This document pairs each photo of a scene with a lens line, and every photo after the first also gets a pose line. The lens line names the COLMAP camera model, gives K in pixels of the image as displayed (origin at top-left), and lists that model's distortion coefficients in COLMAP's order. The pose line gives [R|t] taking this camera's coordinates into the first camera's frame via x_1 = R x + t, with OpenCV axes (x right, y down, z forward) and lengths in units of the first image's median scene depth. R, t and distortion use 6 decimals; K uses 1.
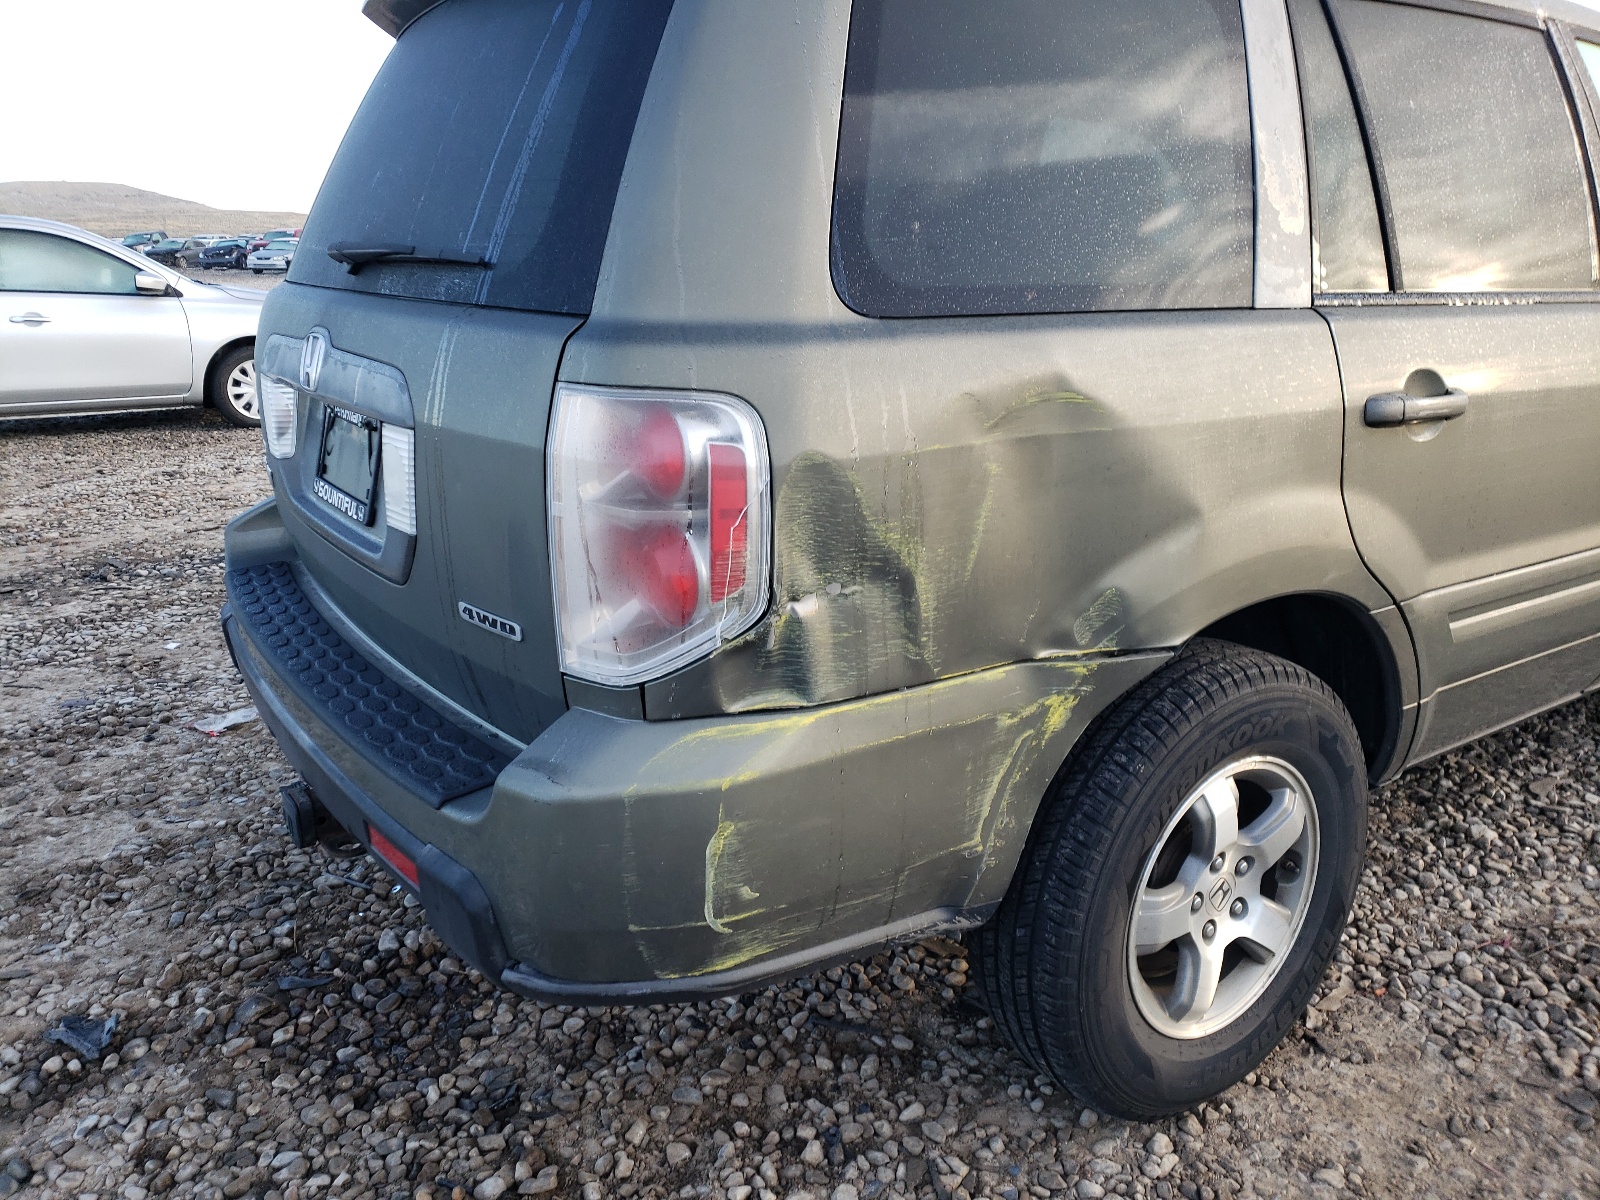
lens RADIAL K [[1283.8, 0, 801.1], [0, 1283.8, 552.4], [0, 0, 1]] dist [-0.009845, 0.031353]
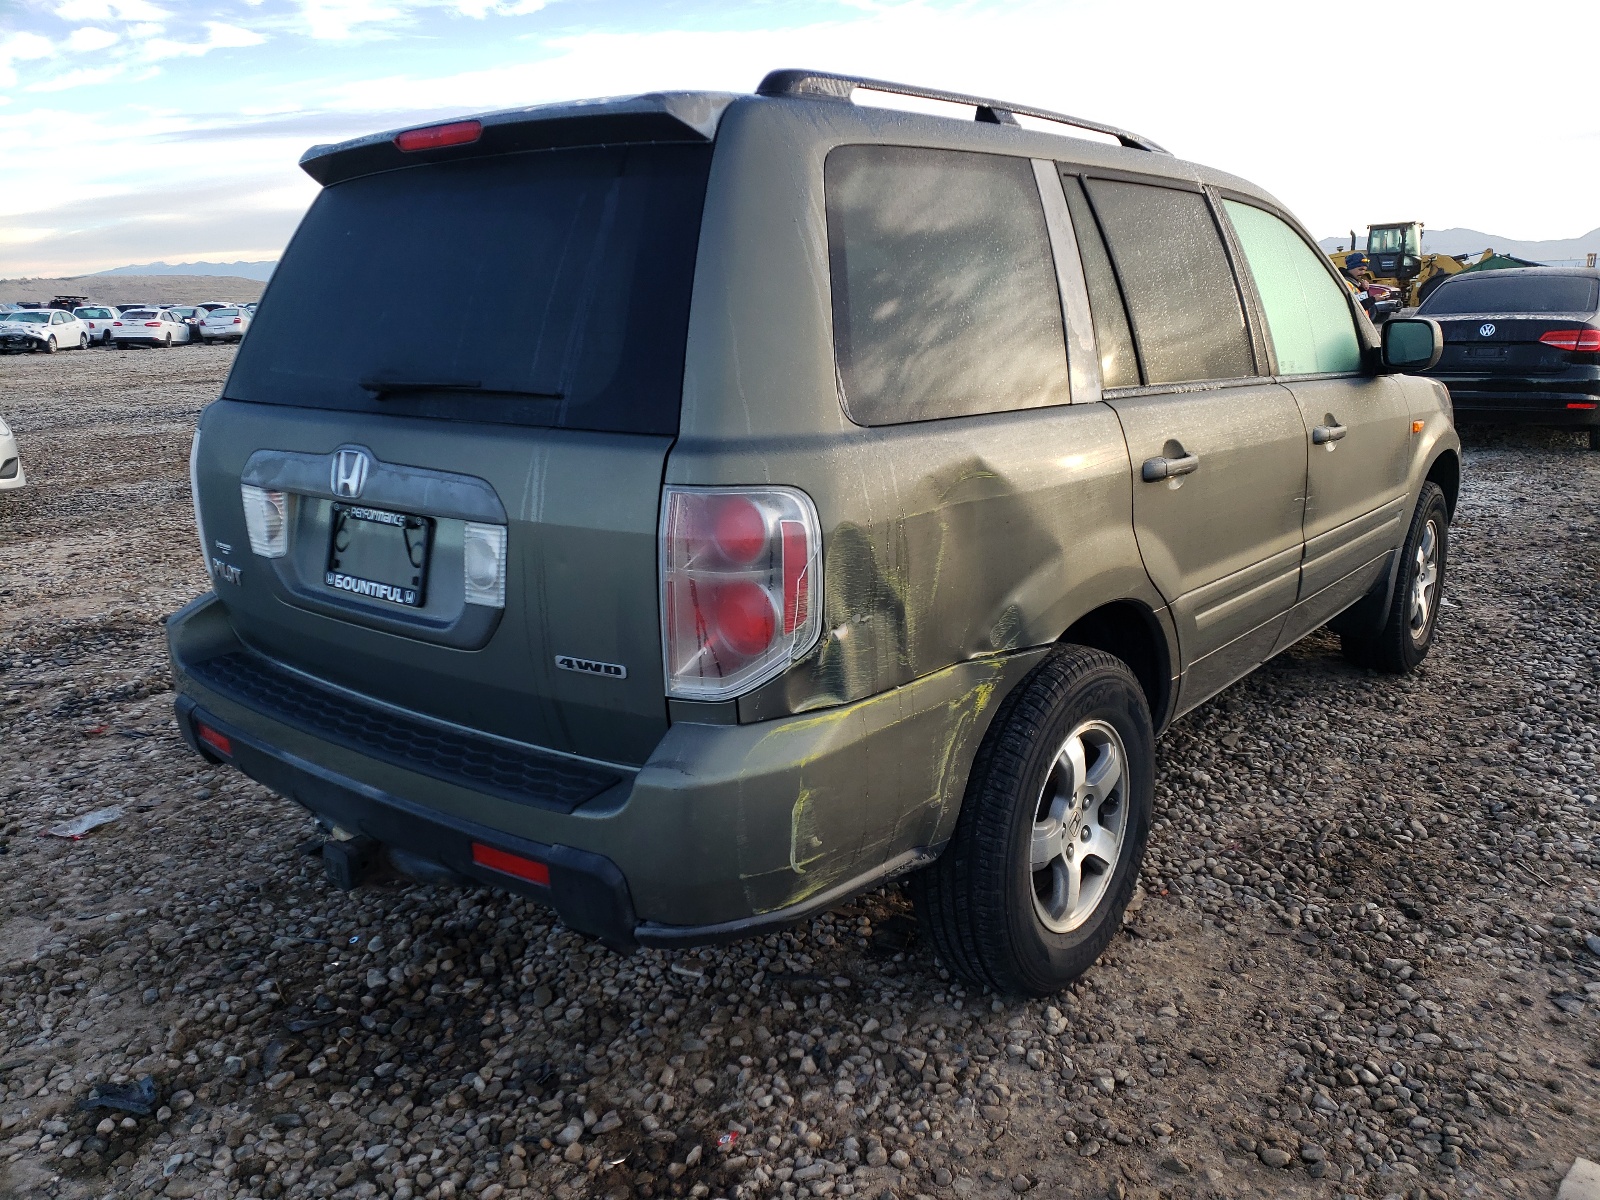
lens RADIAL K [[1283.8, 0, 801.1], [0, 1283.8, 552.4], [0, 0, 1]] dist [-0.009845, 0.031353]
pose [[0.959233, -0.068609, 0.274163, -0.309492], [0.081745, 0.995975, -0.036766, 0.002147], [-0.270537, 0.057678, 0.960980, -0.259594]]
